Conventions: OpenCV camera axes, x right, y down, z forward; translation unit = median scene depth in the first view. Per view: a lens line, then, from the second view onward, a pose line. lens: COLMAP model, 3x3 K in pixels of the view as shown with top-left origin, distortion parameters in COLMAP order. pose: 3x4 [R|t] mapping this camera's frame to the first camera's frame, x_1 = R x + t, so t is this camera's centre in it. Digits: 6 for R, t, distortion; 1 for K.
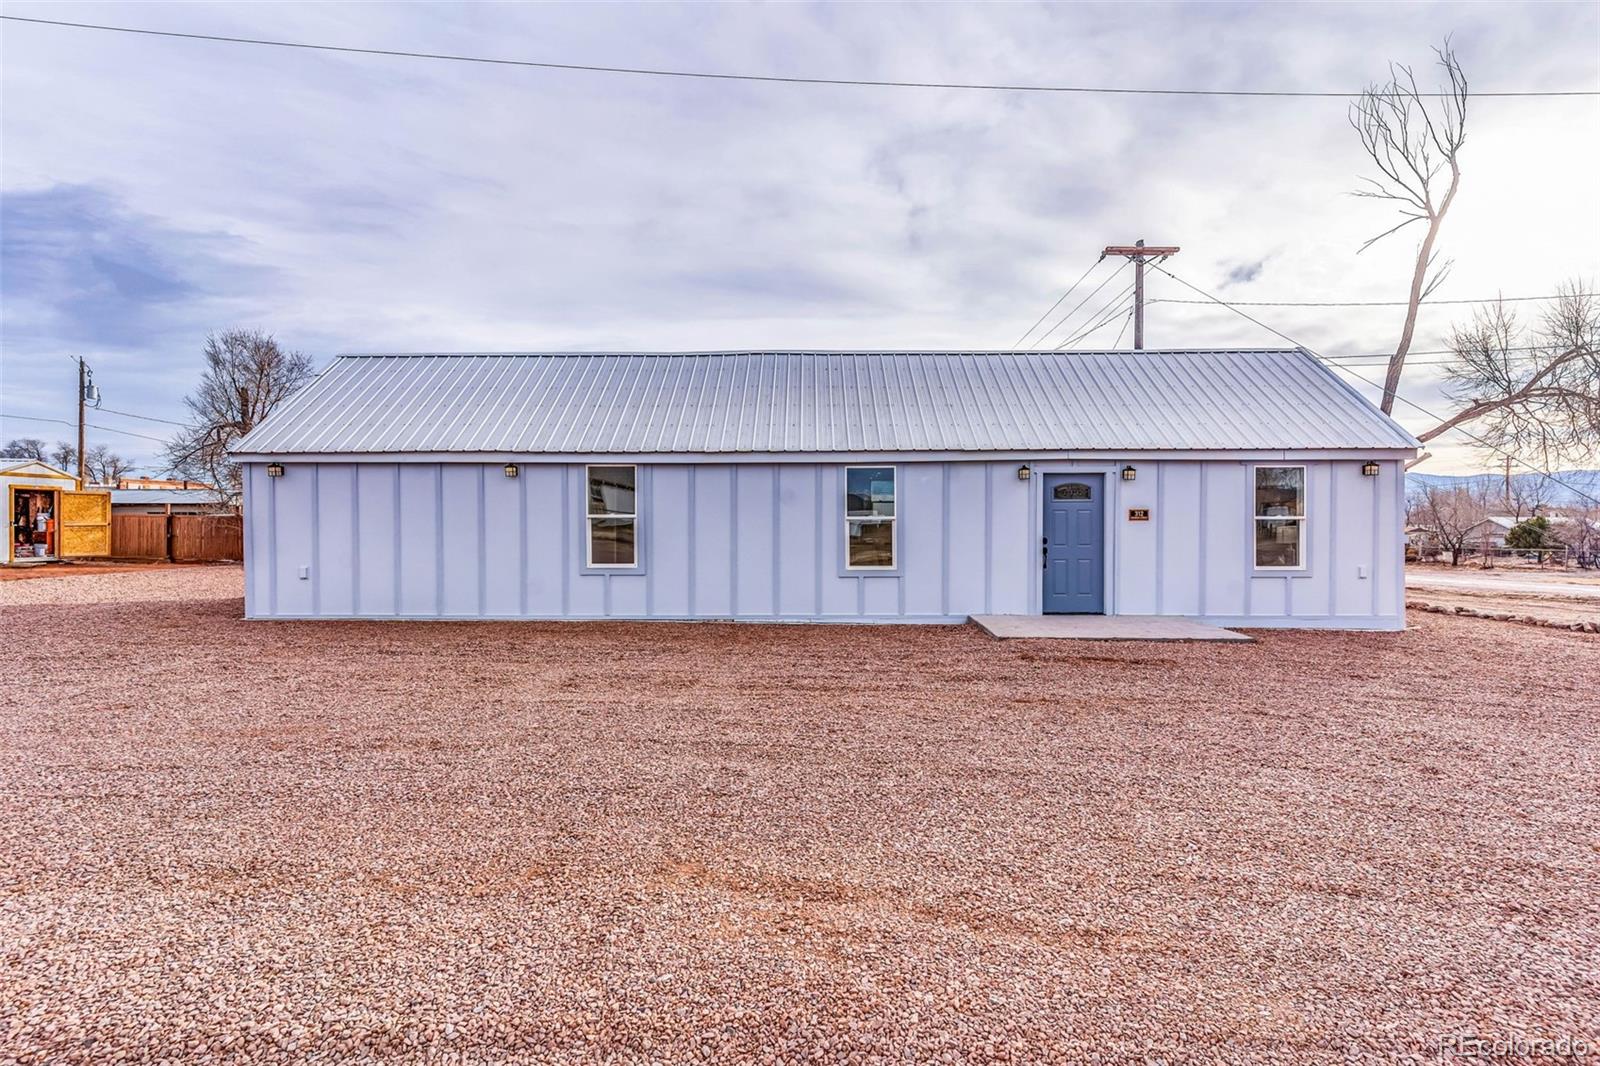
lens RADIAL K [[806.7, 0, 780.0], [0, 806.7, 531.2], [0, 0, 1]] dist [0.014259, 0.000105]
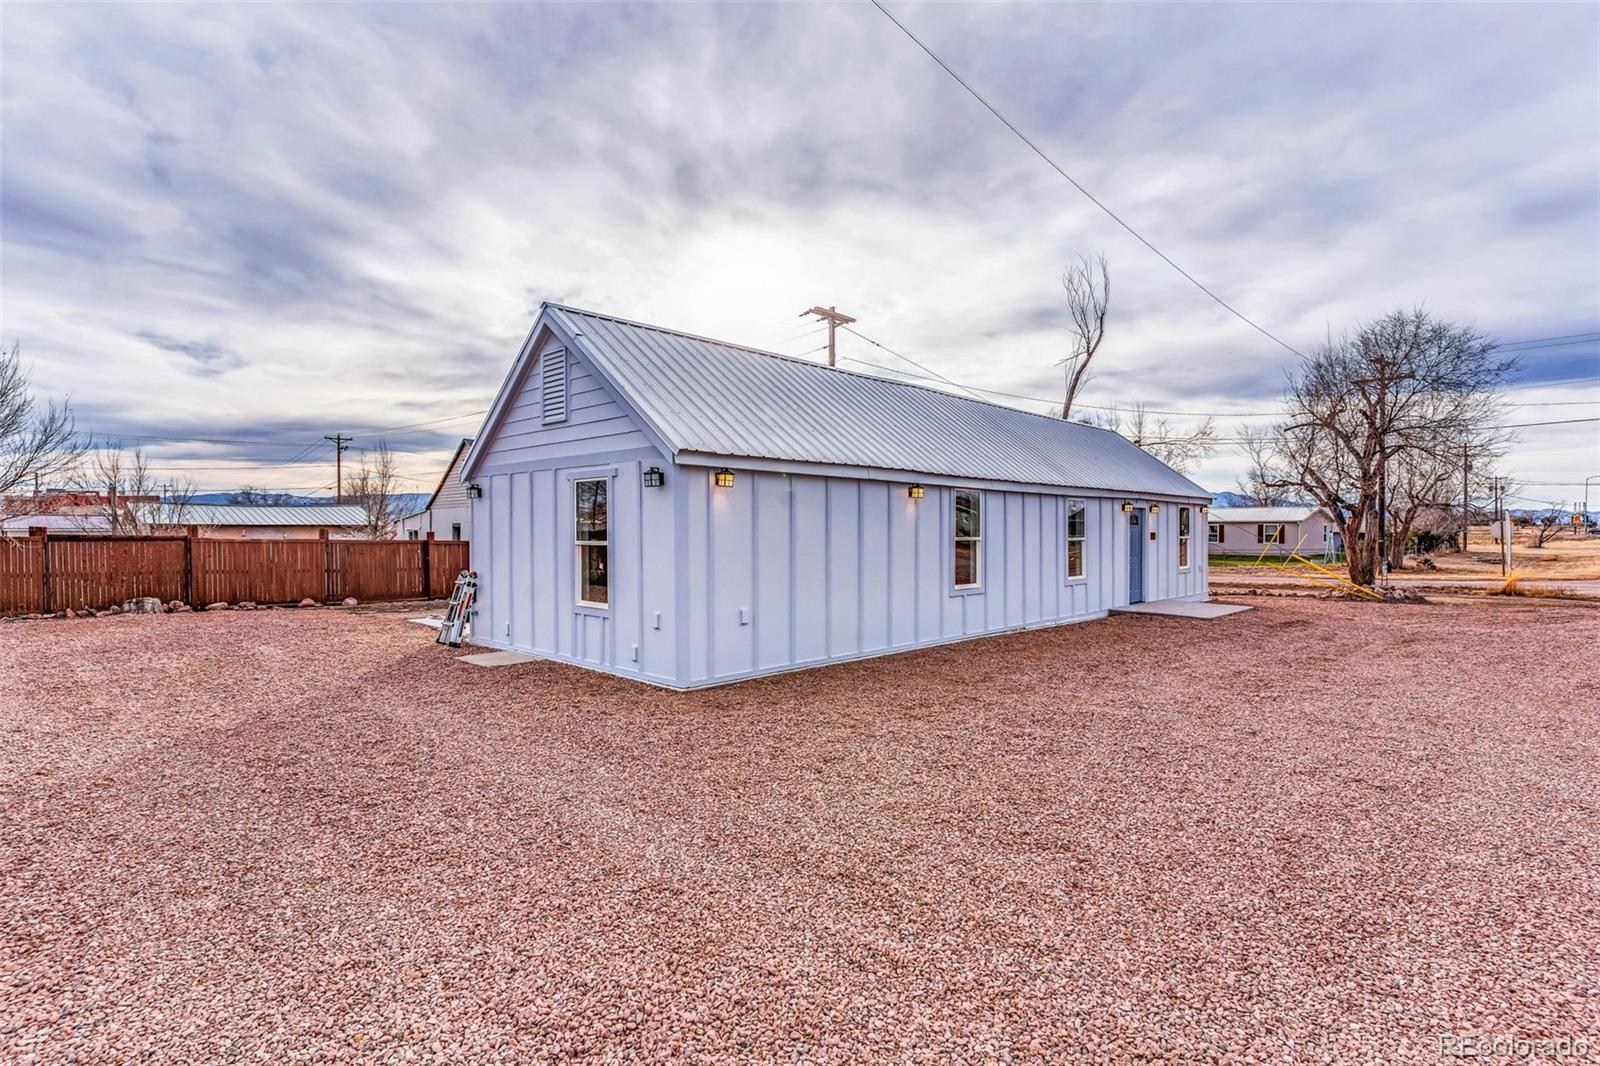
lens RADIAL K [[806.7, 0, 780.0], [0, 806.7, 531.2], [0, 0, 1]] dist [0.014259, 0.000105]
pose [[0.684759, -0.000438, 0.728769, -0.515308], [0.004398, 0.999984, -0.003532, -0.011740], [-0.728756, 0.005624, 0.684750, 0.215927]]
